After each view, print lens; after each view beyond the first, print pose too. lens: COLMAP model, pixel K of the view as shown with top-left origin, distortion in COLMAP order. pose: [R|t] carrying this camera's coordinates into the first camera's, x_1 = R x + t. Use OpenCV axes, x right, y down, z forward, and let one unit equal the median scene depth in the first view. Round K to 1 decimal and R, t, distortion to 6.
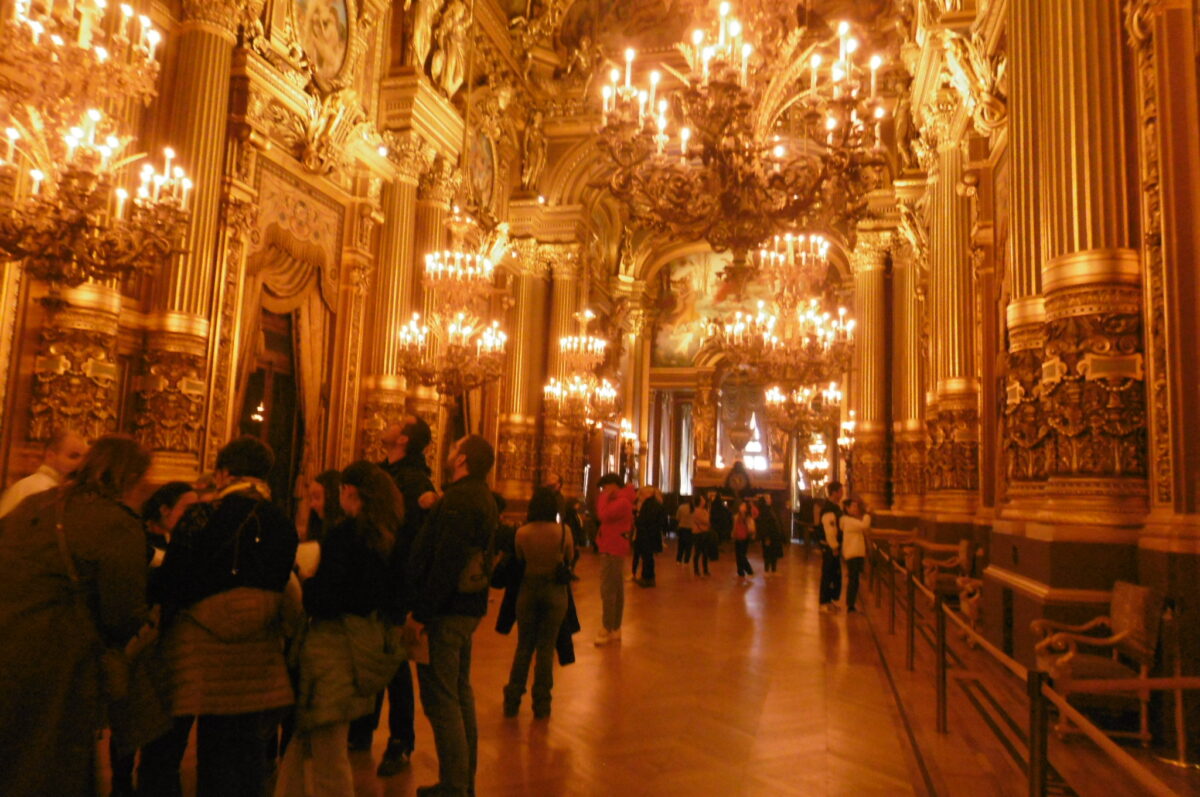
lens RADIAL K [[878.2, 0, 590.7], [0, 878.2, 407.6], [0, 0, 1]] dist [-0.000324, -0.007166]
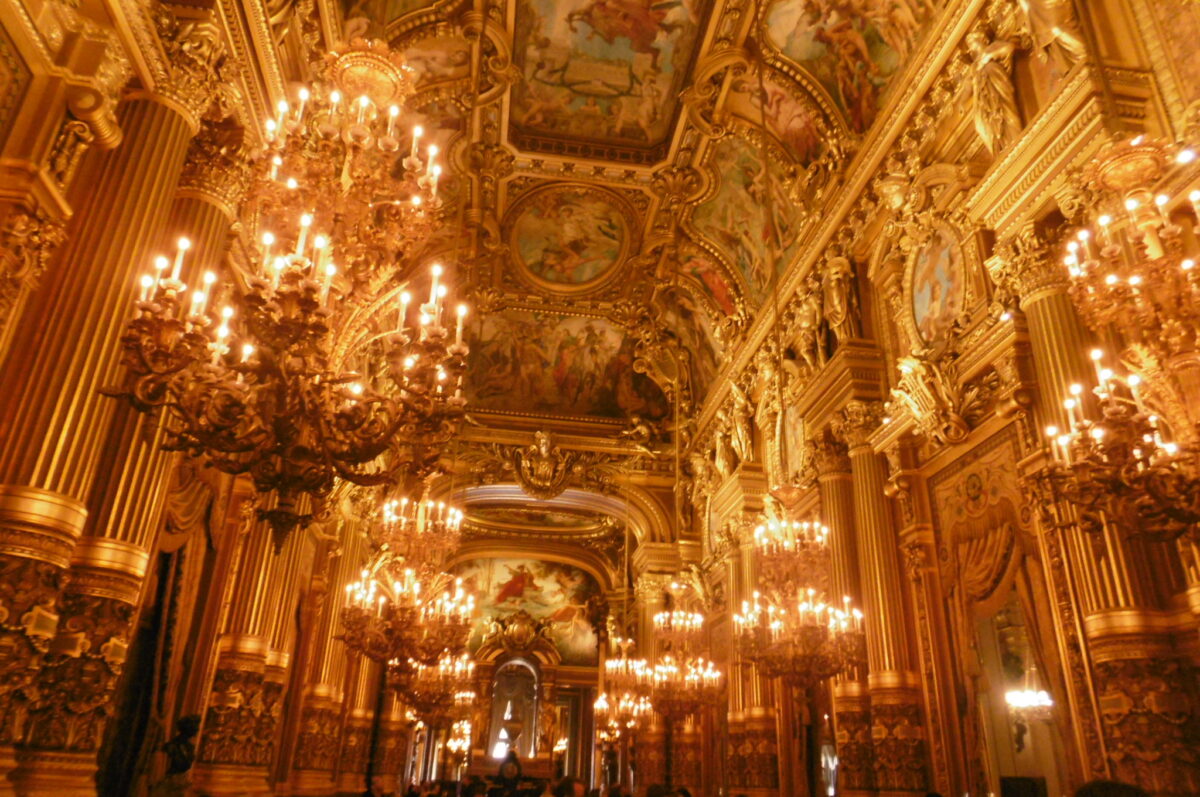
lens RADIAL K [[878.2, 0, 594.6], [0, 878.2, 397.3], [0, 0, 1]] dist [-0.000324, -0.007166]
pose [[0.926560, 0.148199, 0.345721, -0.215196], [-0.037761, 0.951117, -0.306512, -0.032748], [-0.374246, 0.270947, 0.886864, -0.177764]]
